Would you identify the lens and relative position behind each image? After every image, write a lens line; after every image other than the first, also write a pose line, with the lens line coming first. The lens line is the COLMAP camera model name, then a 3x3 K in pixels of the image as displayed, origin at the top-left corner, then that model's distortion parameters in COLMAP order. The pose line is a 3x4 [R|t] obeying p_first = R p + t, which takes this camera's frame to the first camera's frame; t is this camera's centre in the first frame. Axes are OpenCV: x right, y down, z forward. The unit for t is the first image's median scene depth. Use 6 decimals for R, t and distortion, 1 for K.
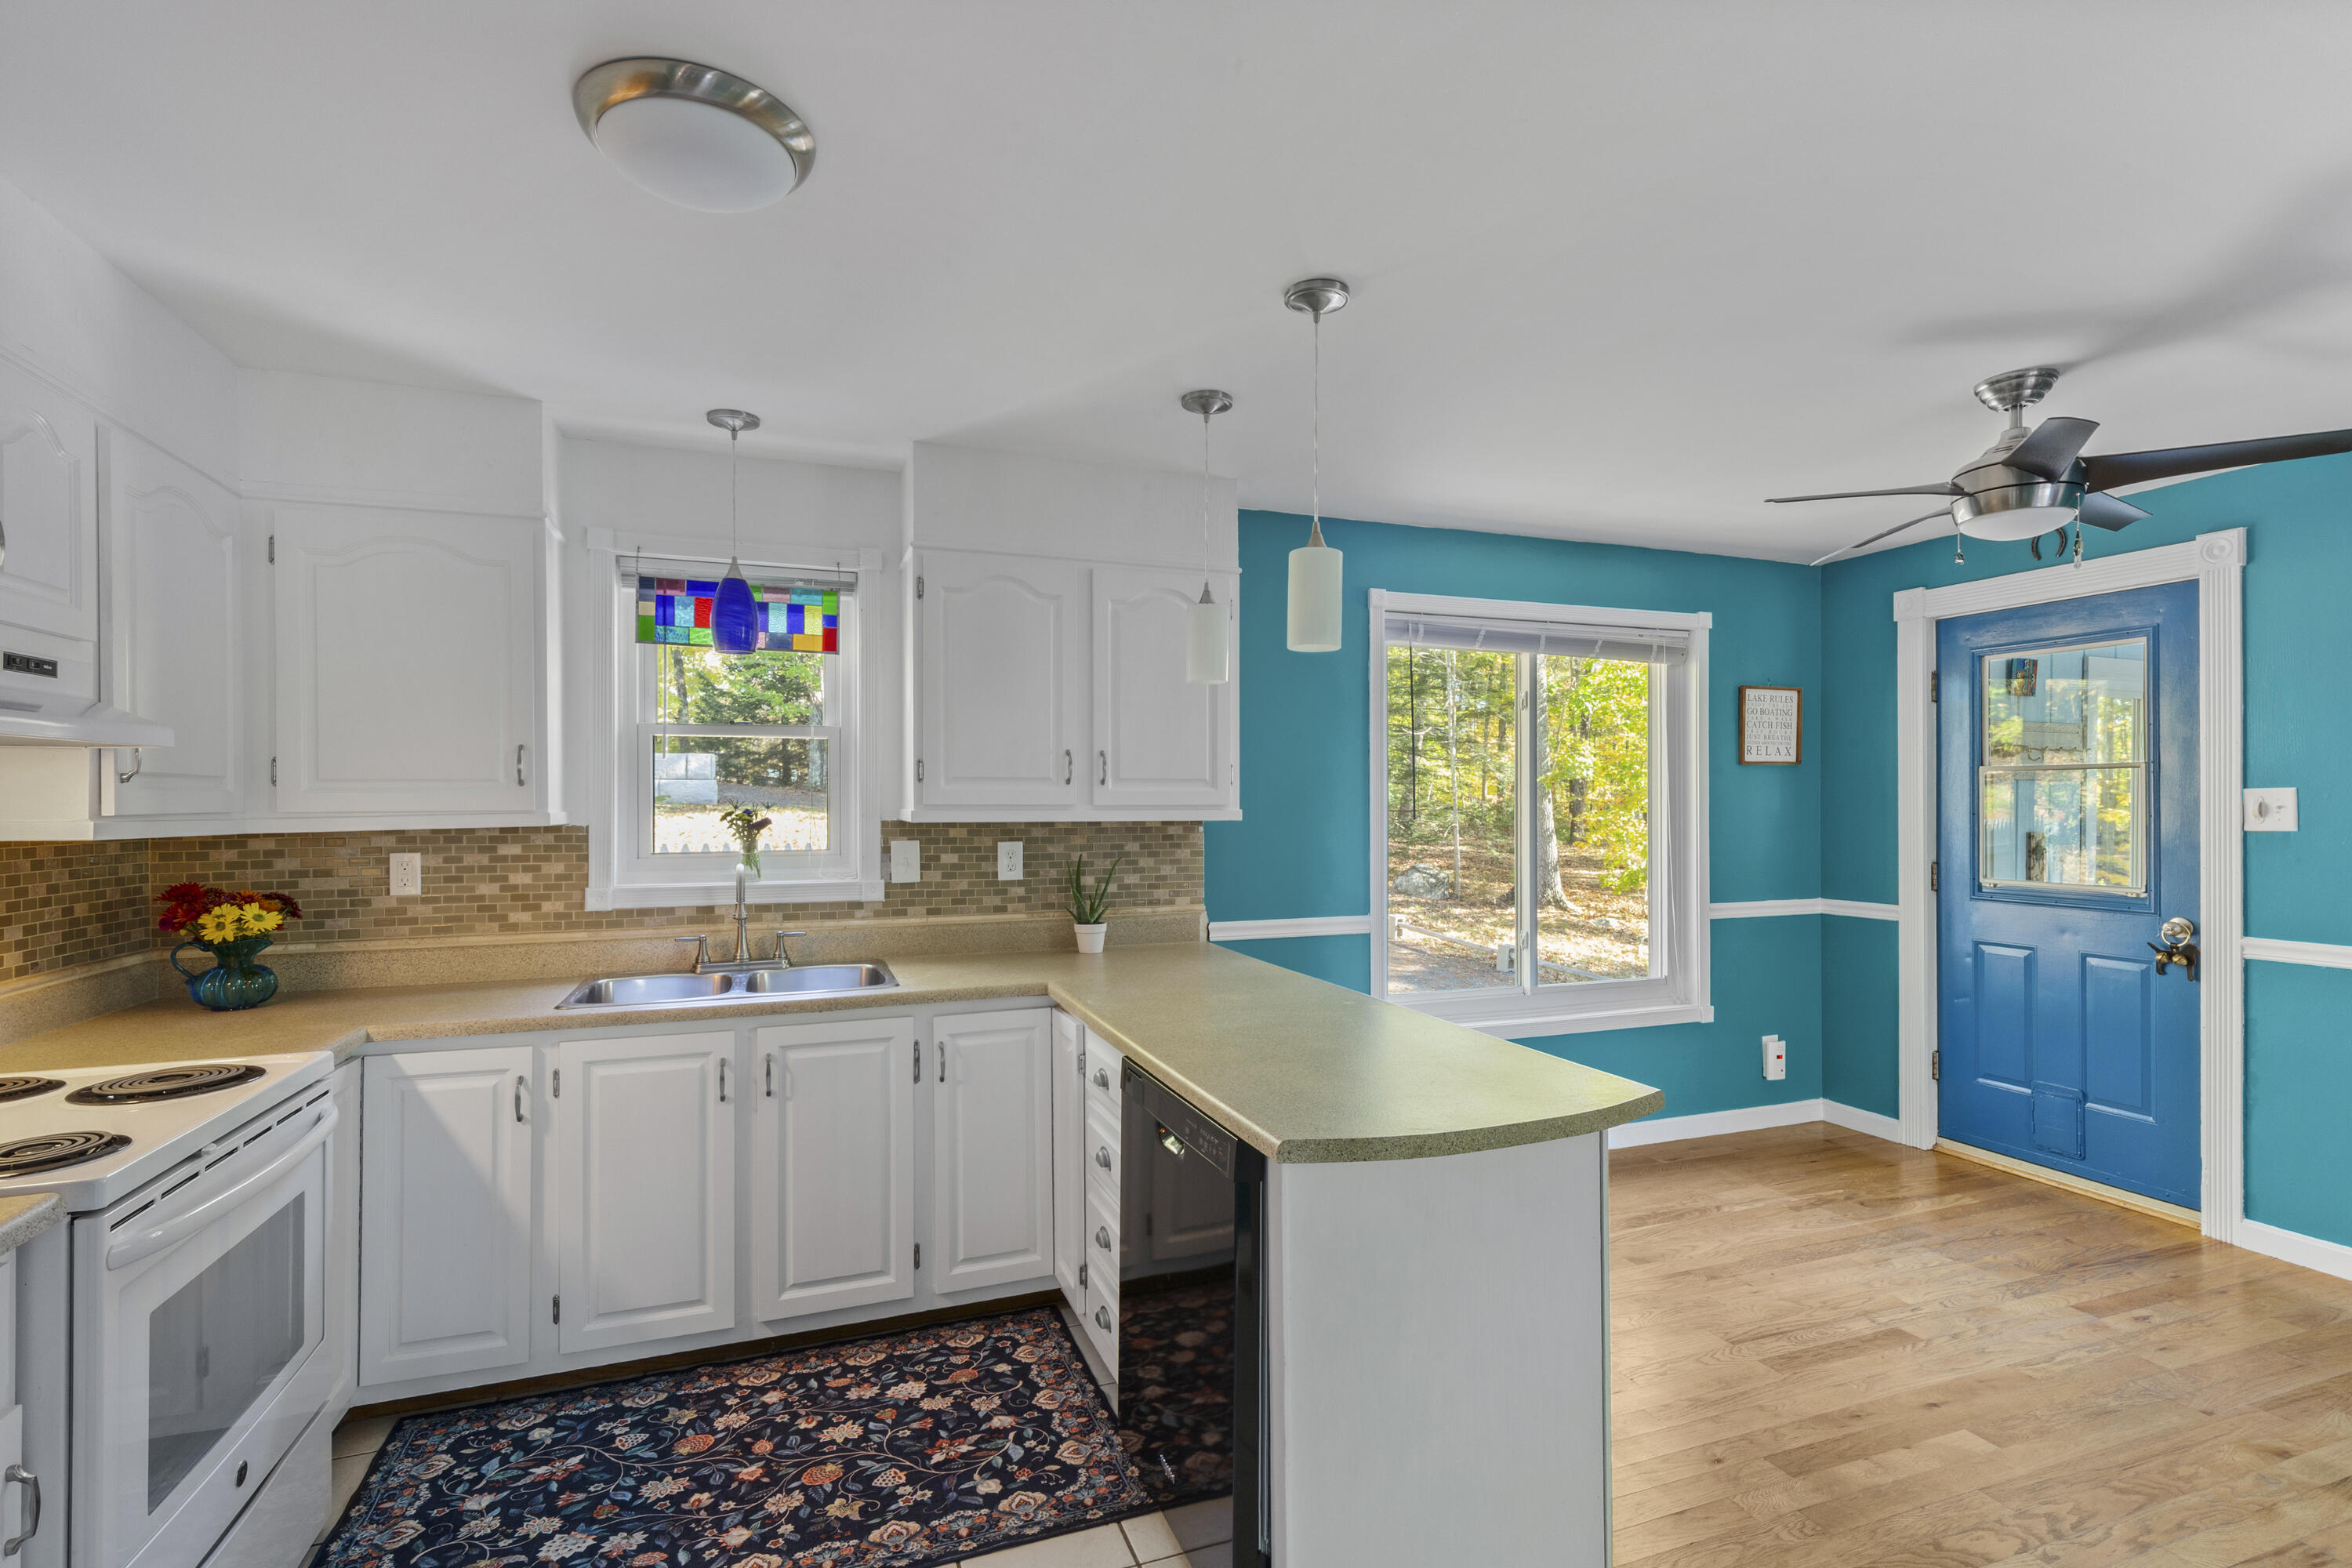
lens RADIAL K [[1107.2, 0, 1158.2], [0, 1107.2, 797.7], [0, 0, 1]] dist [-0.000304, -0.002342]
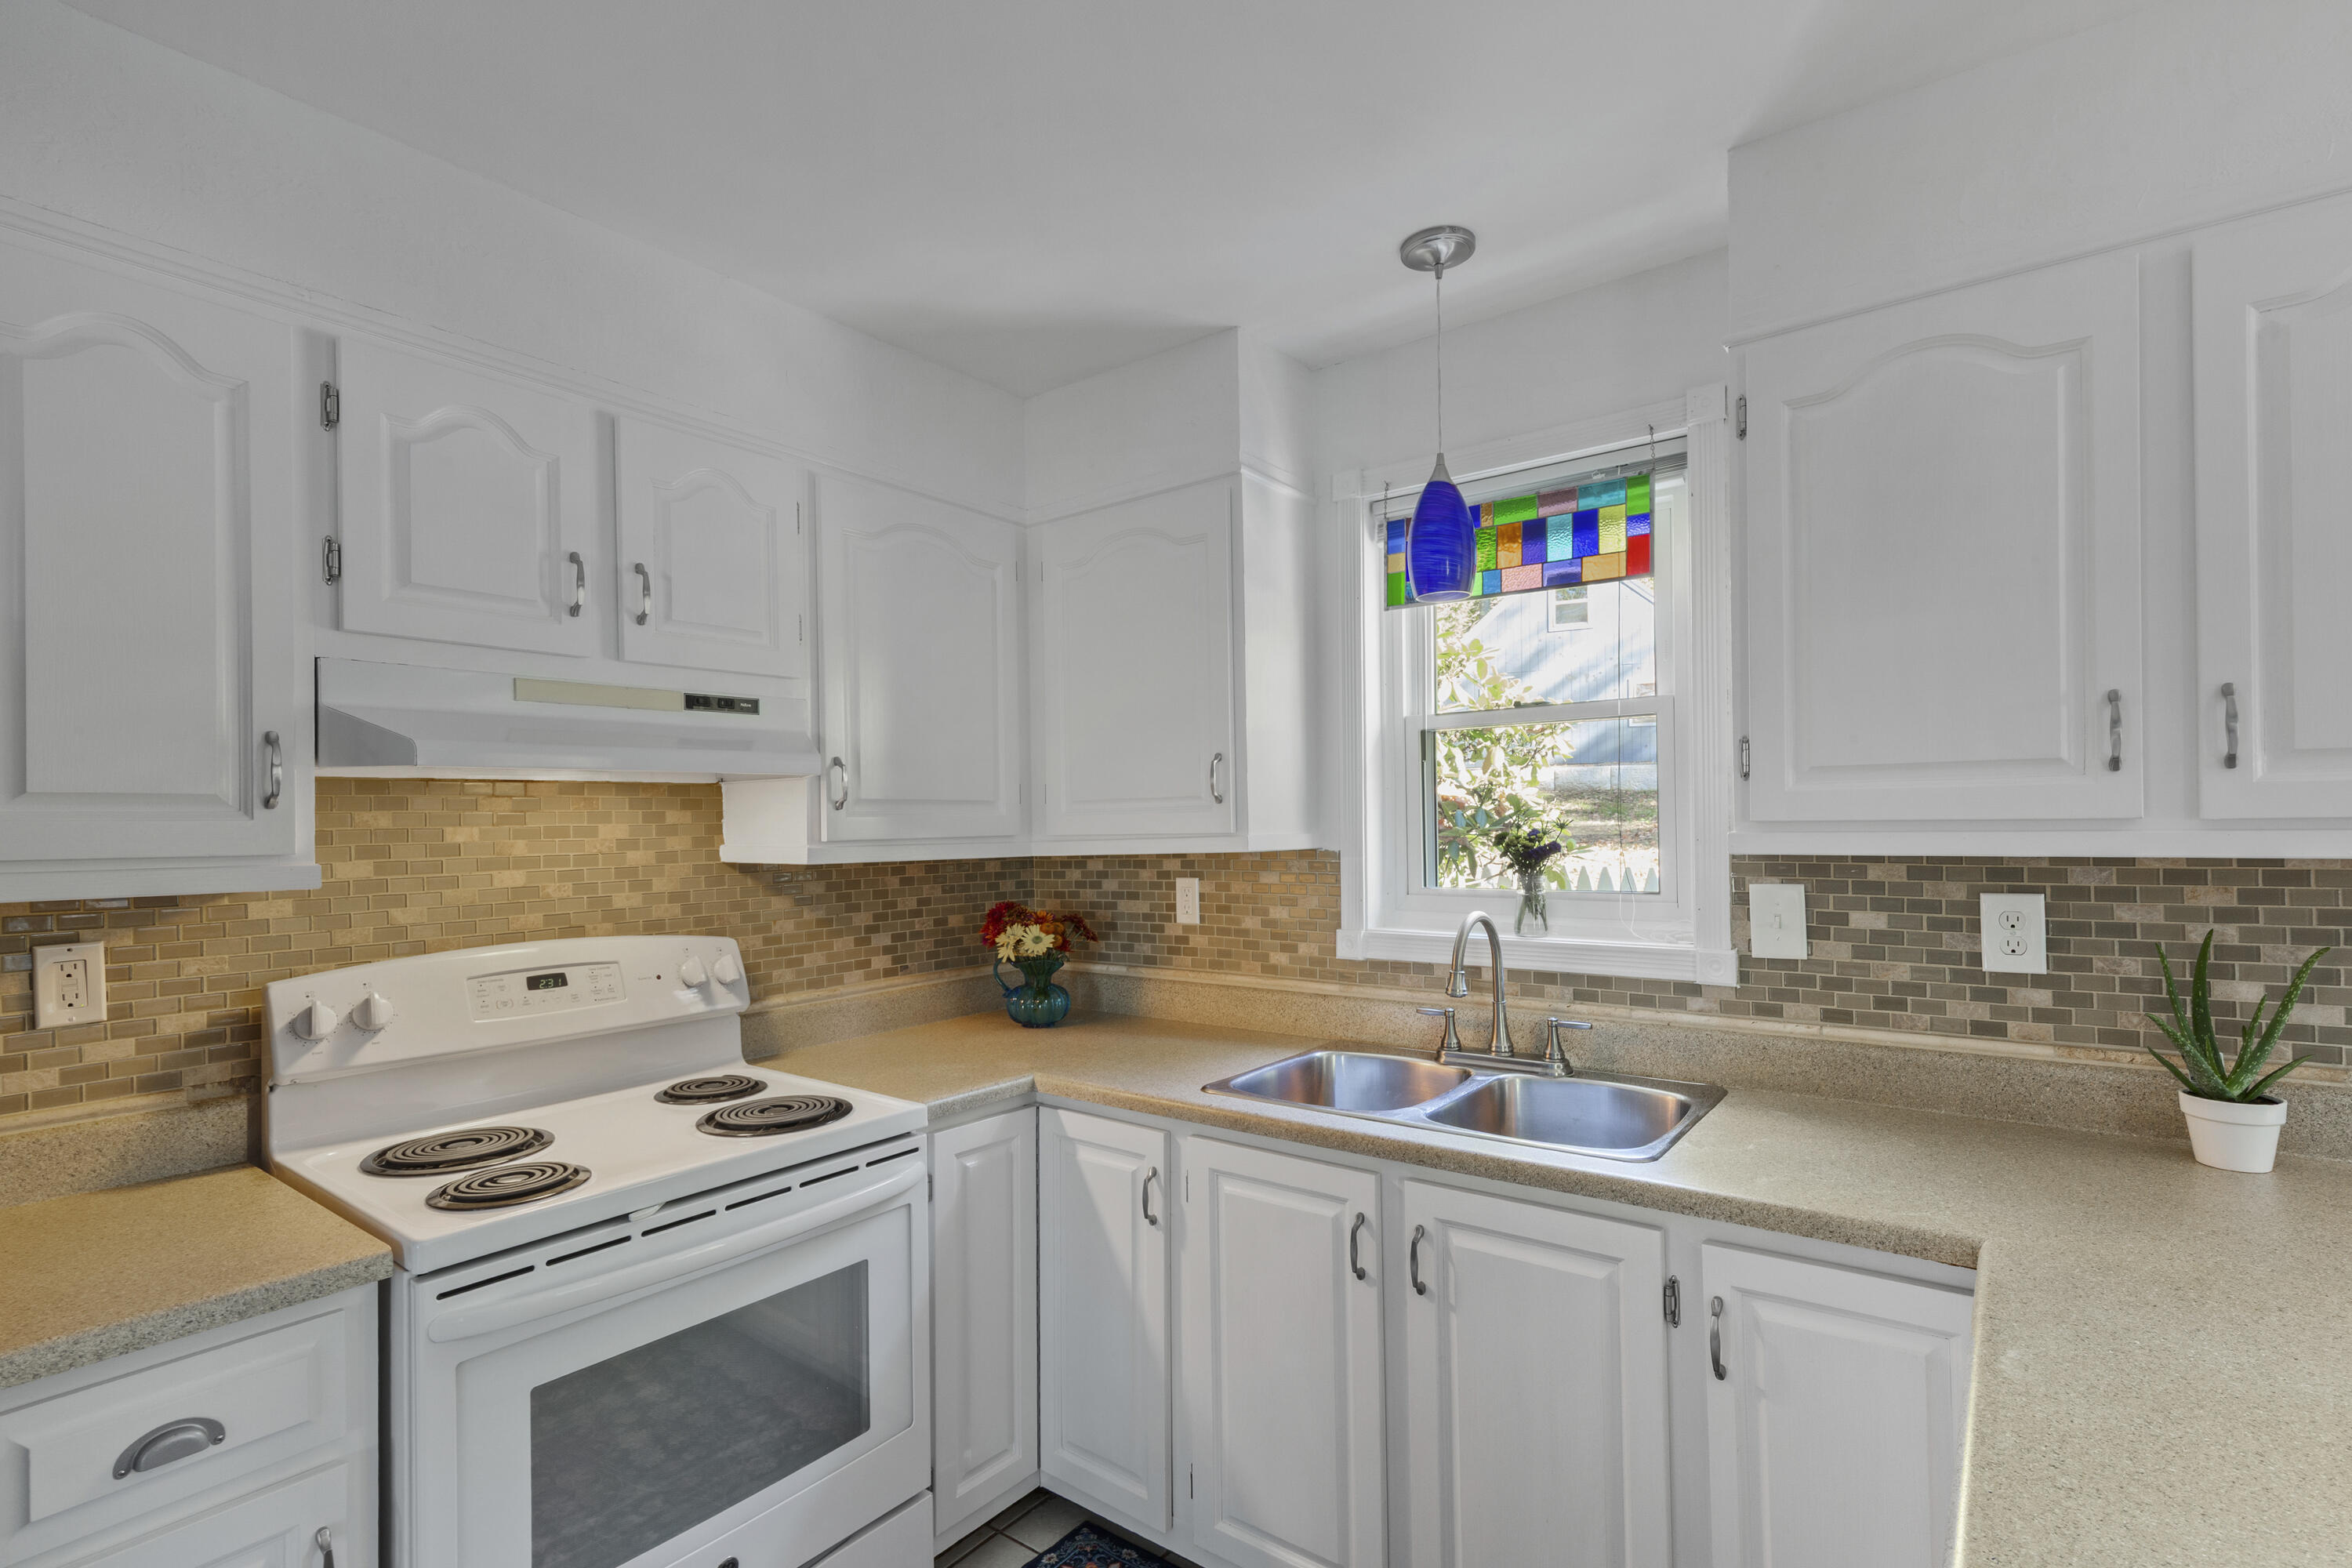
lens RADIAL K [[1107.2, 0, 1120.3], [0, 1107.2, 821.6], [0, 0, 1]] dist [-0.000304, -0.002342]
pose [[0.549525, -0.008251, -0.835437, 0.063018], [0.016277, 0.999867, 0.000831, 0.000889], [0.835319, -0.014055, 0.549586, 0.433480]]
